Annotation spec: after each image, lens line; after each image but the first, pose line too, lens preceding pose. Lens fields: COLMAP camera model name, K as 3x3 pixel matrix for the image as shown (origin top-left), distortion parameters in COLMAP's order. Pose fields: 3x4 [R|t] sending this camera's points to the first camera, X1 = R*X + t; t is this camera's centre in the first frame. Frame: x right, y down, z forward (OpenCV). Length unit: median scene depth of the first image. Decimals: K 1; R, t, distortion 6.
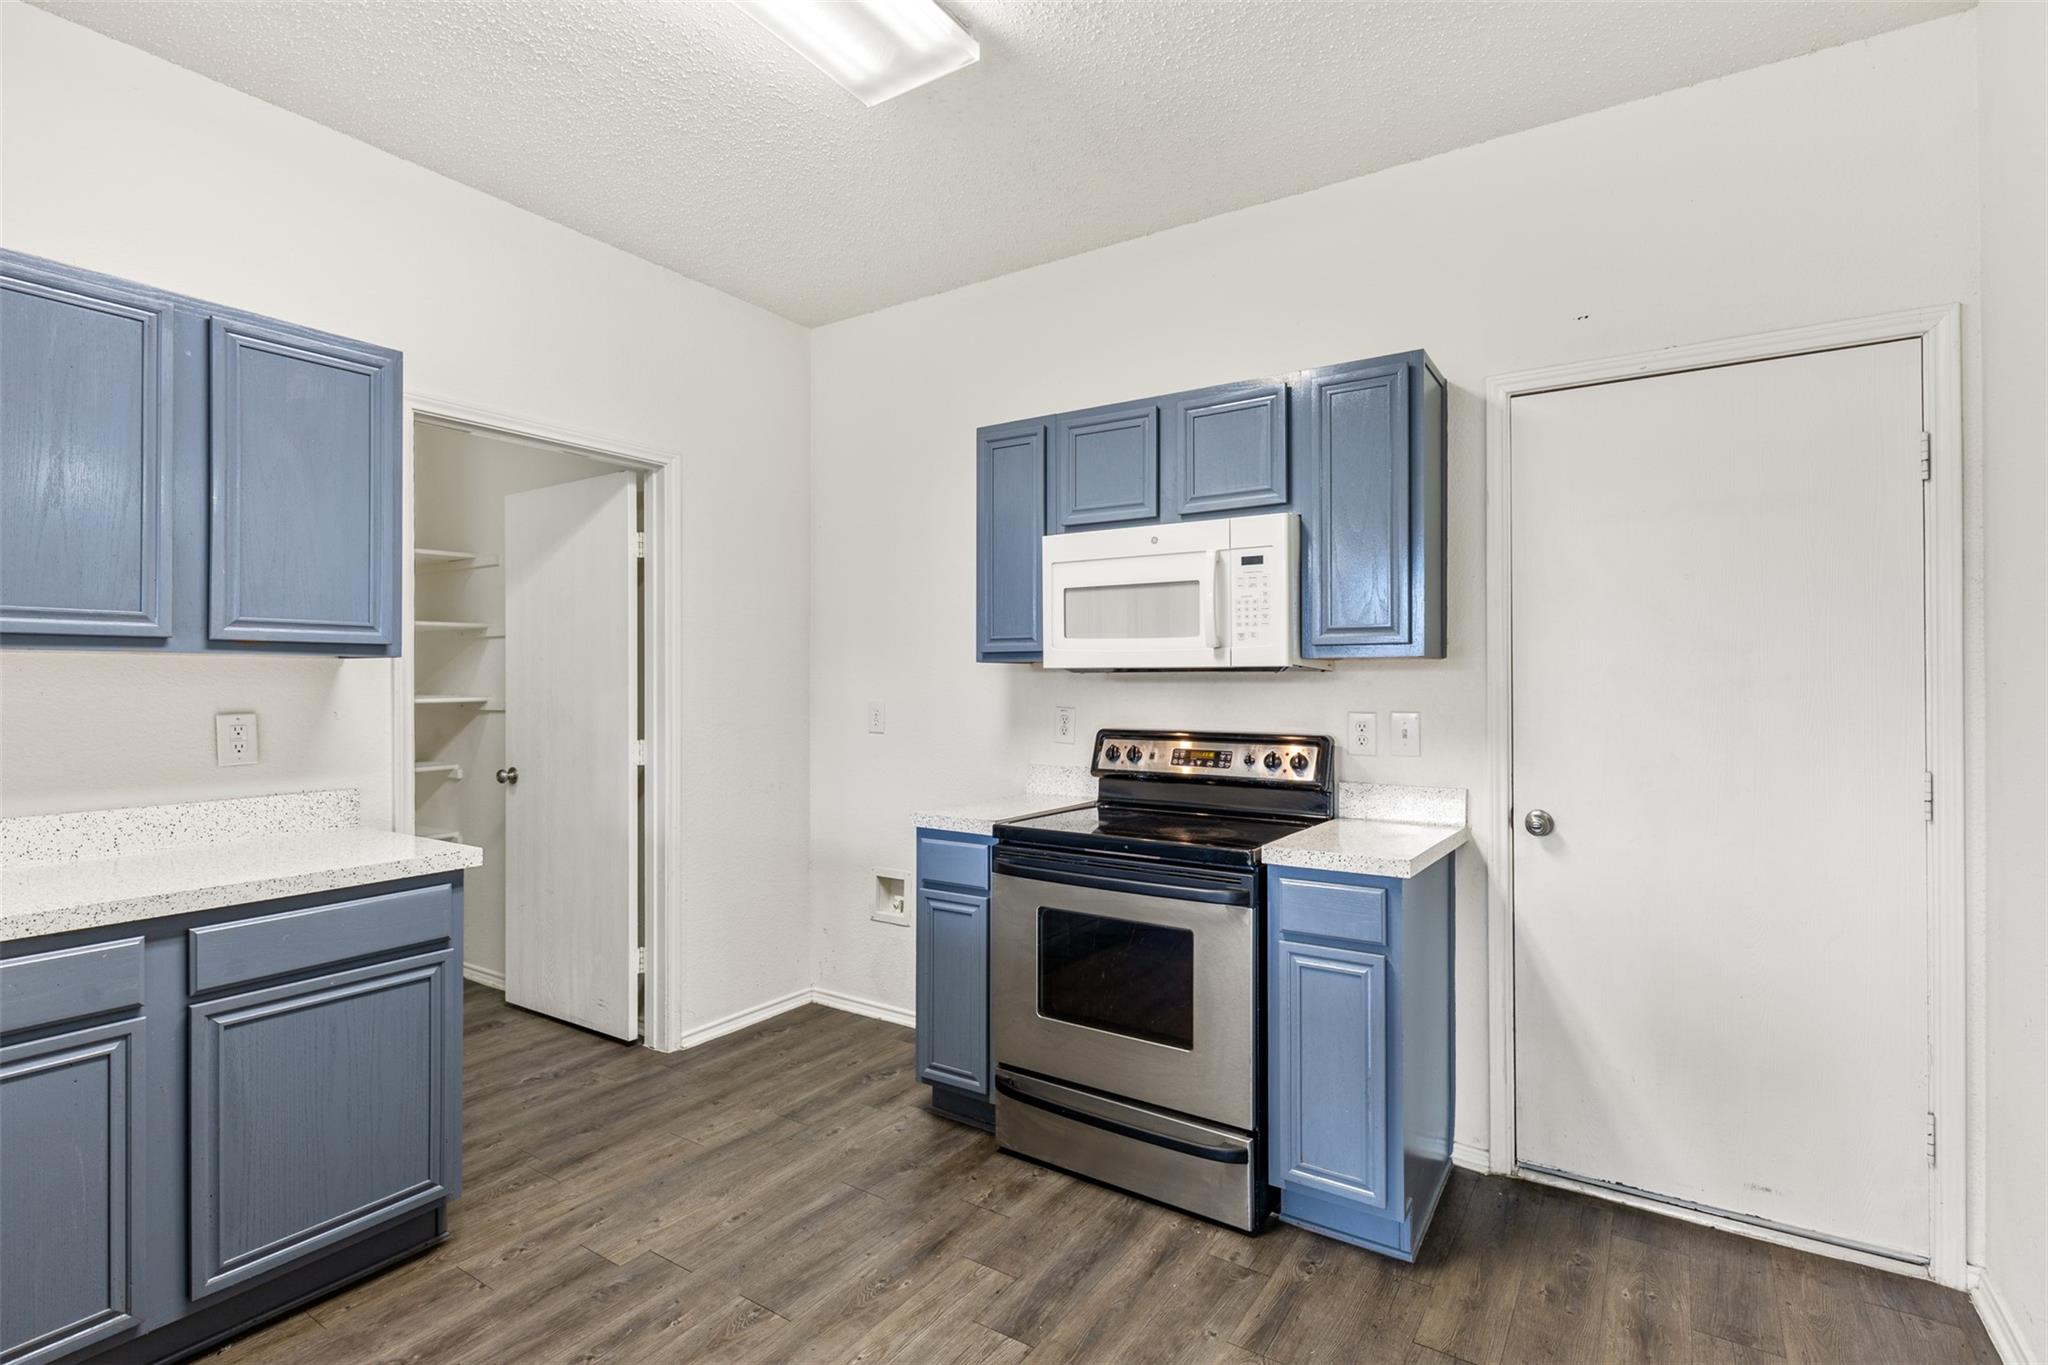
lens RADIAL K [[967.8, 0, 1024.2], [0, 967.8, 680.5], [0, 0, 1]] dist [-0.005685, 0.000180]
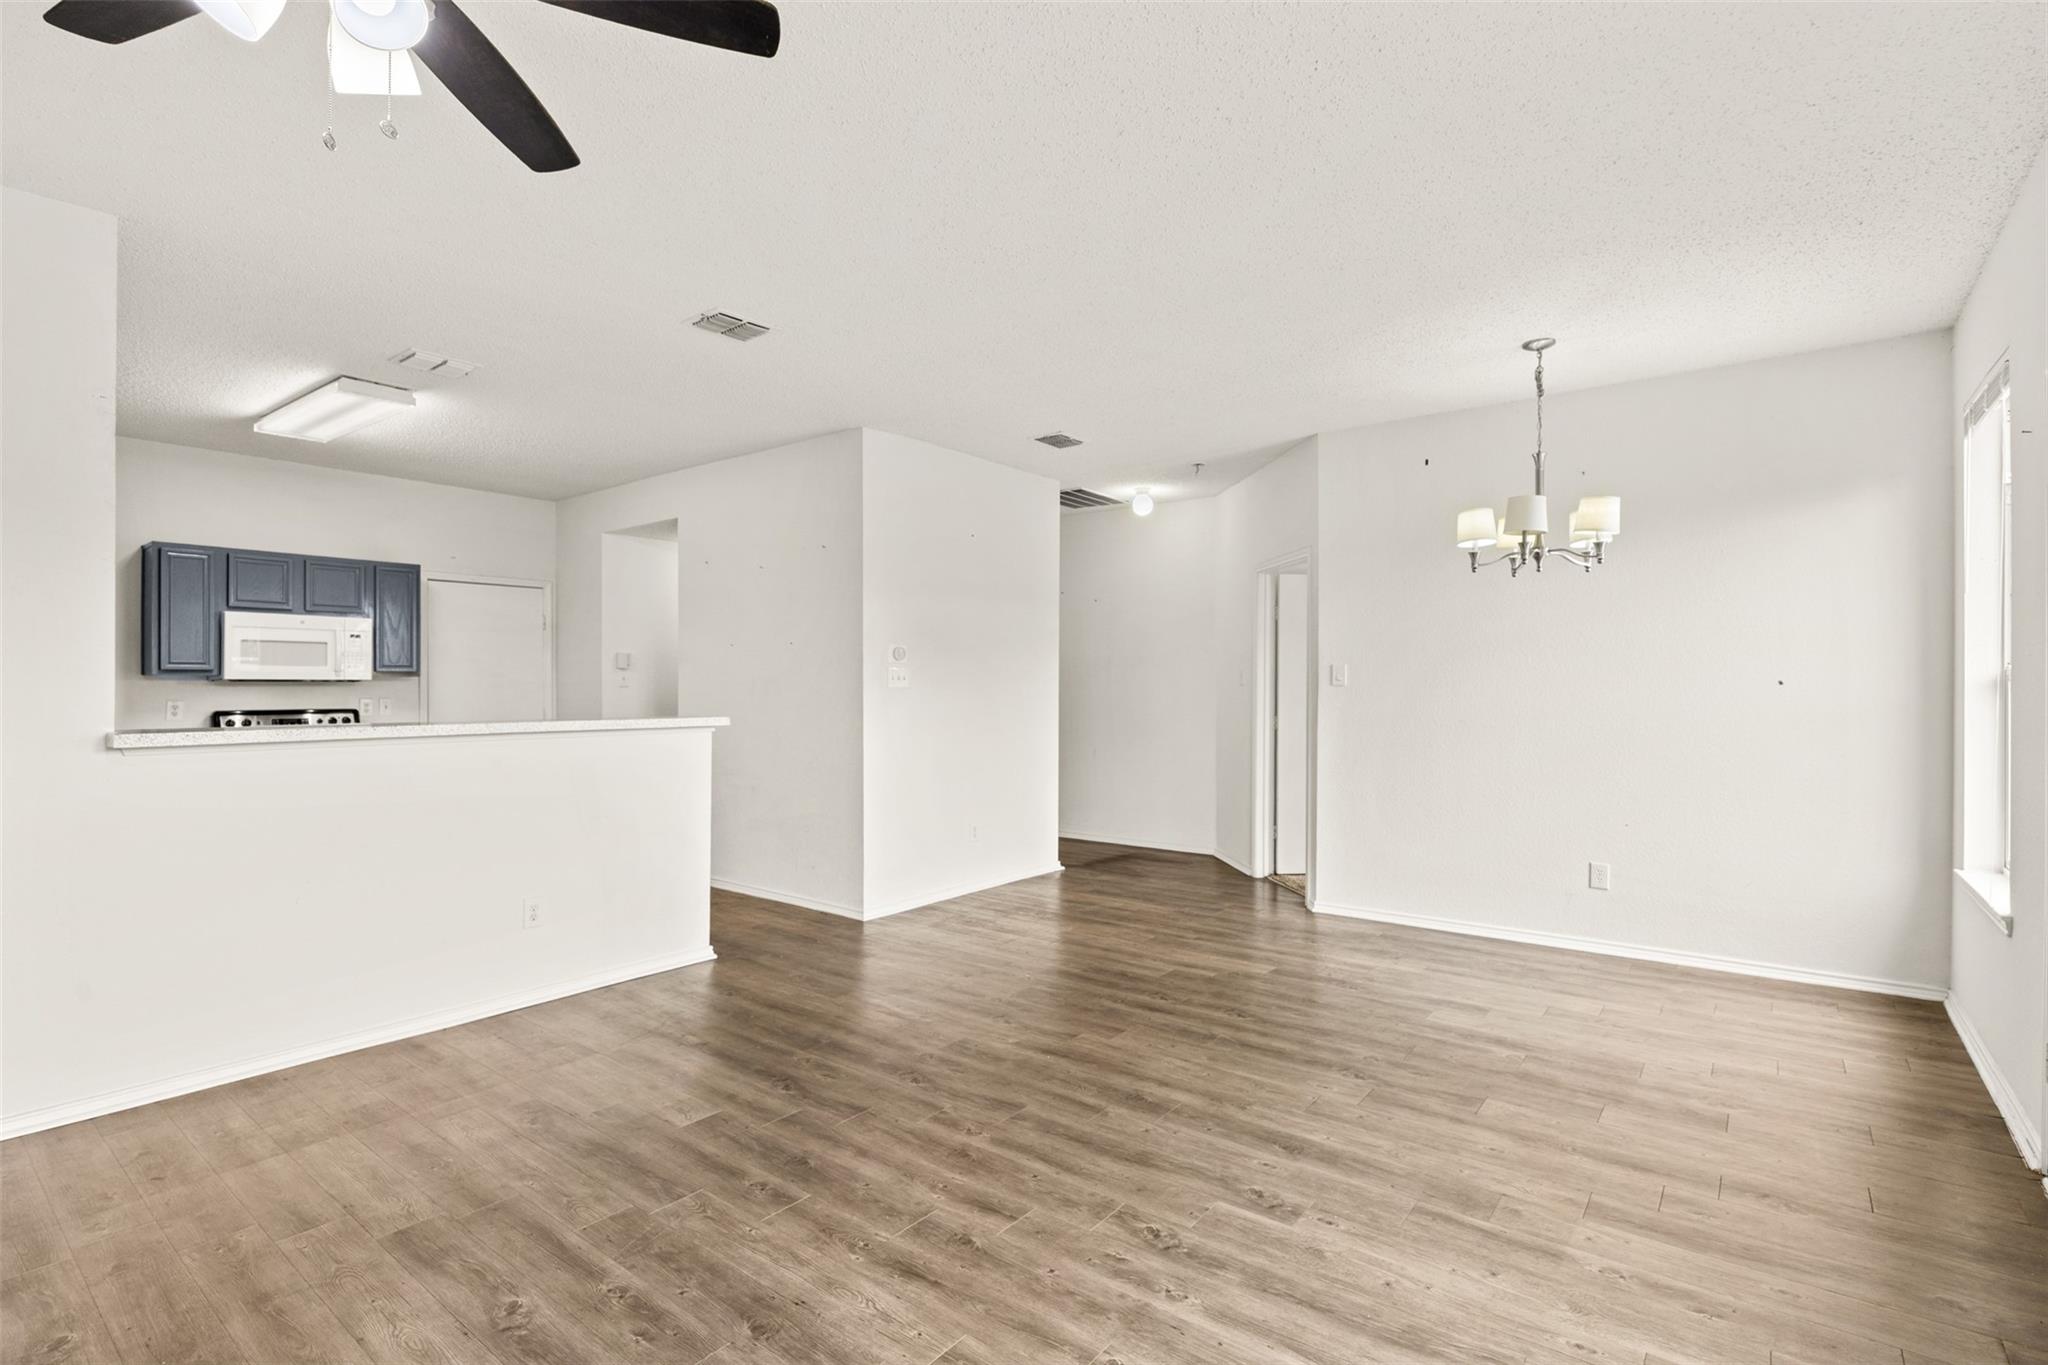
lens RADIAL K [[967.8, 0, 1026.4], [0, 967.8, 683.4], [0, 0, 1]] dist [-0.005685, 0.000180]
pose [[0.074764, -0.000780, 0.997201, -2.035671], [-0.003438, 0.999994, 0.001040, -0.013357], [-0.997195, -0.003506, 0.074761, -0.857492]]
